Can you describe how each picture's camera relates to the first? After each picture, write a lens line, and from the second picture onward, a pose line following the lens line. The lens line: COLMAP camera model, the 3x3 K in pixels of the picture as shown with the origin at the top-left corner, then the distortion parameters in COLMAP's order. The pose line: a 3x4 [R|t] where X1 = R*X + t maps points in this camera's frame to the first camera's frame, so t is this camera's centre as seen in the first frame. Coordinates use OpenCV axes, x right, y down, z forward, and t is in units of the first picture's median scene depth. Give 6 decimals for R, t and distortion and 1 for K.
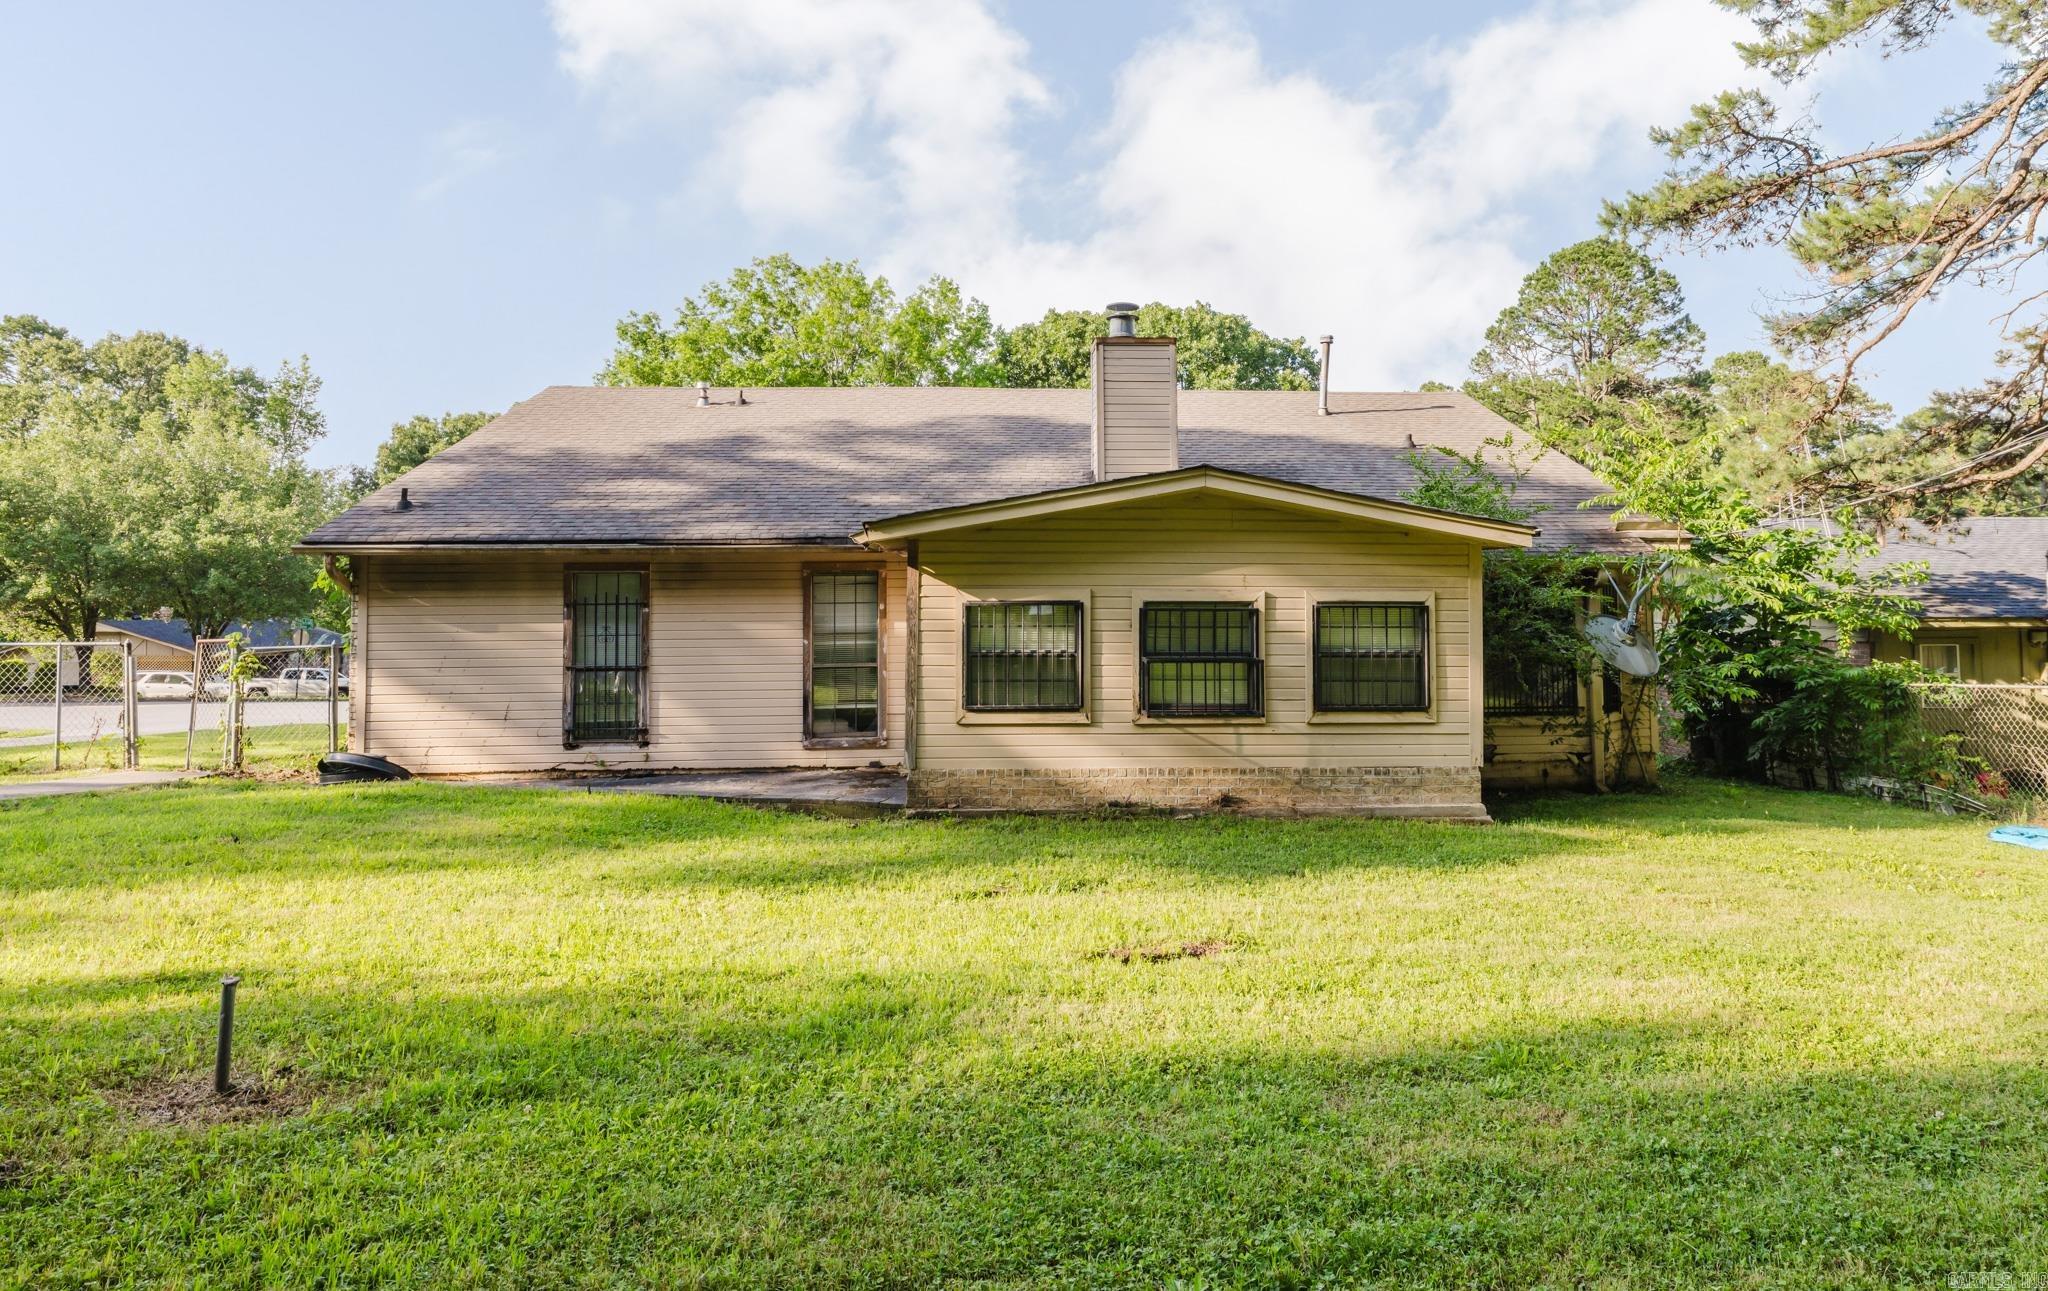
lens RADIAL K [[1111.3, 0, 1024.0], [0, 1111.3, 599.0], [0, 0, 1]] dist [-0.003973, 0.000417]
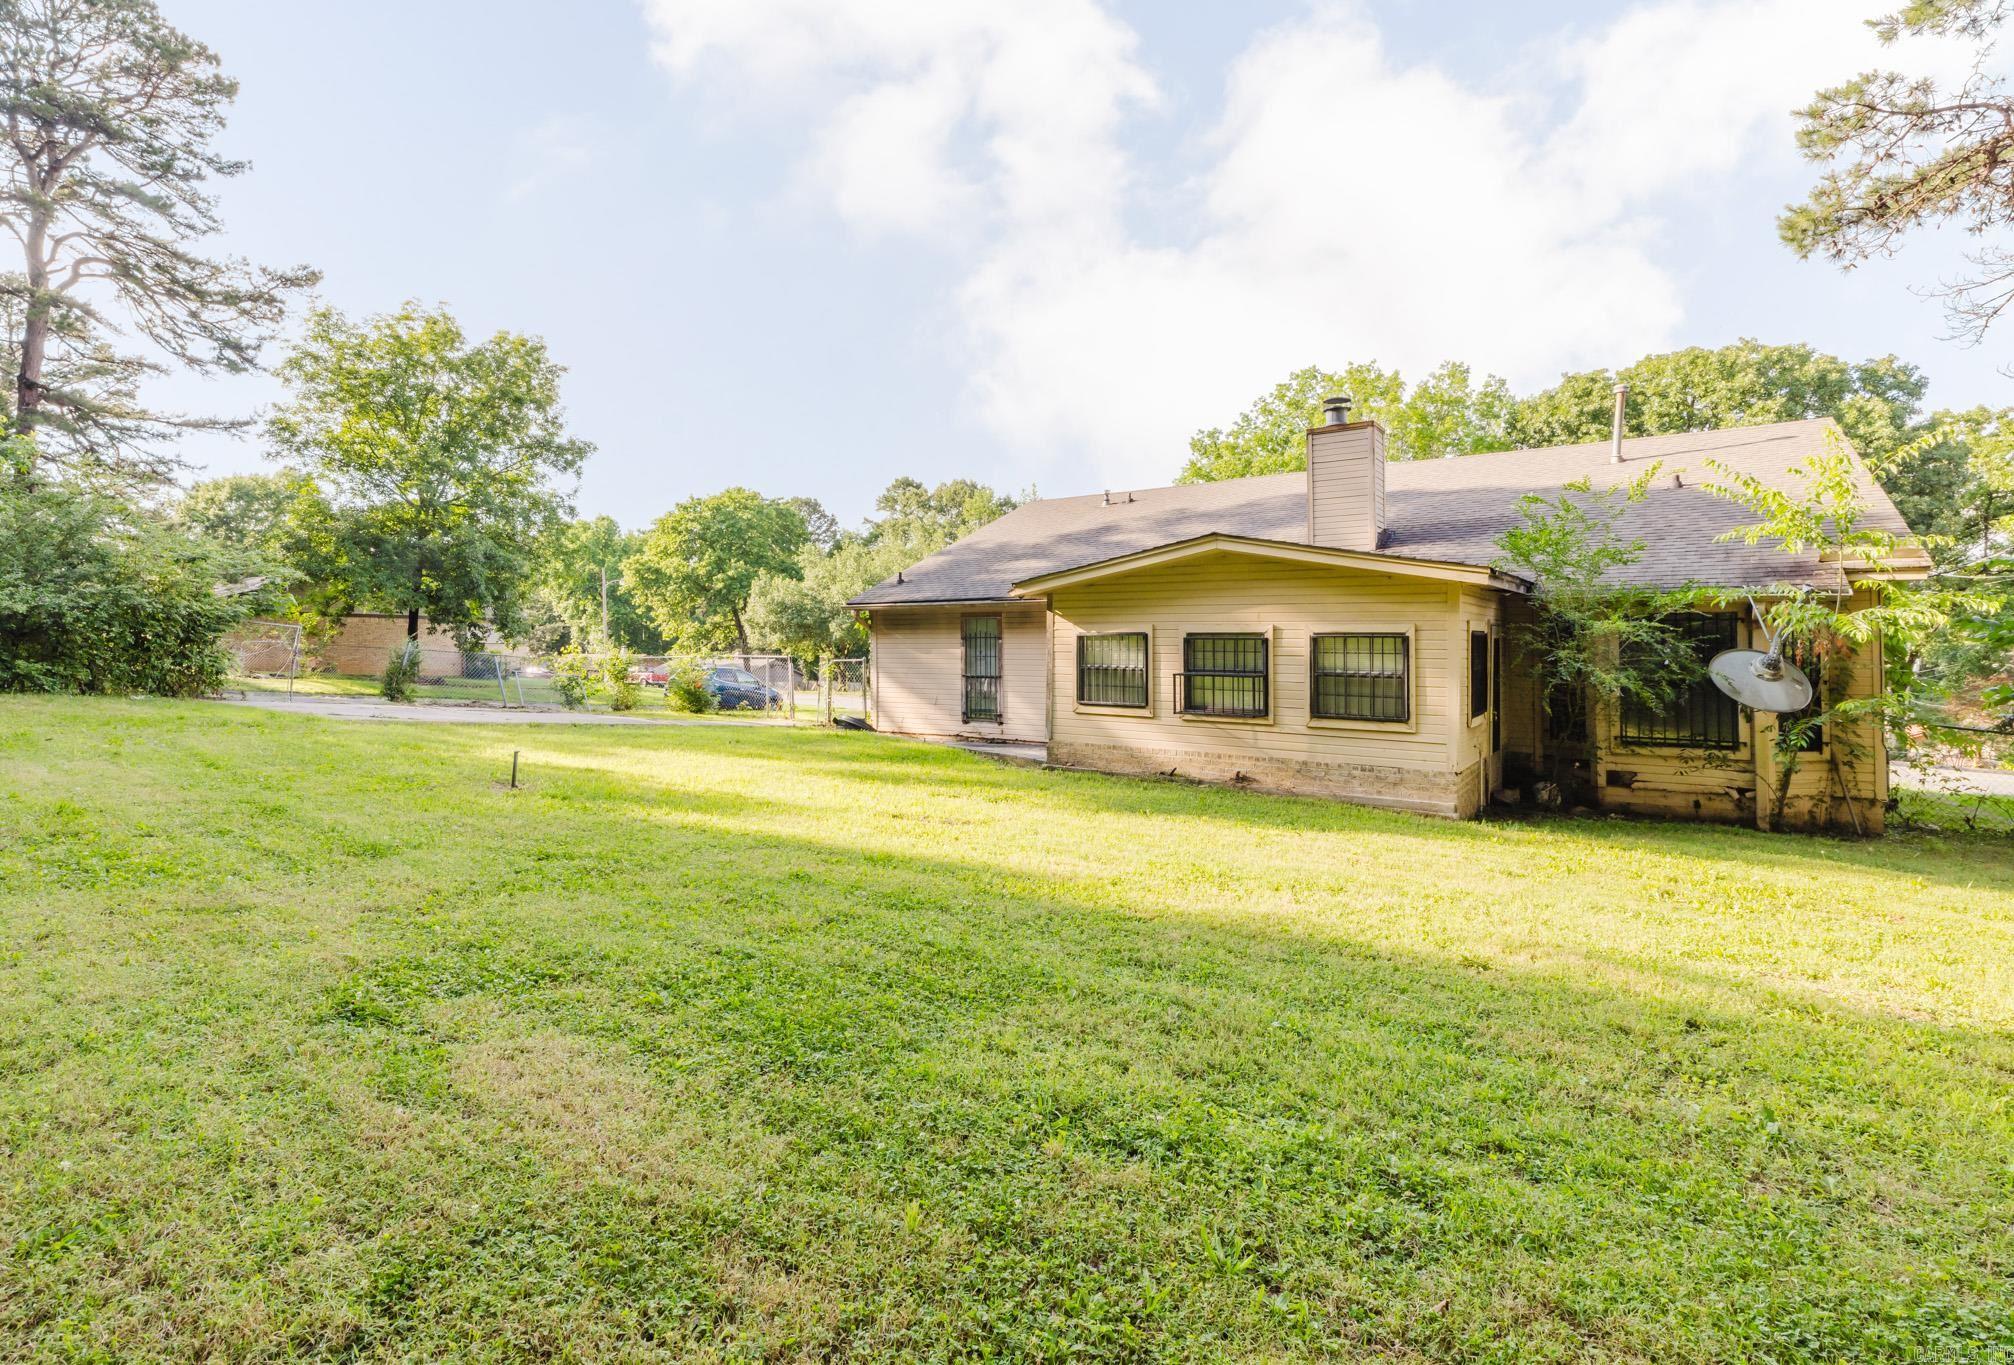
lens RADIAL K [[877.3, 0, 1022.1], [0, 877.3, 687.3], [0, 0, 1]] dist [0.003346, 0.000586]
pose [[0.804125, 0.035049, -0.593426, 0.593957], [-0.006763, 0.998735, 0.049823, 0.017287], [0.594421, -0.036051, 0.803345, -0.020730]]
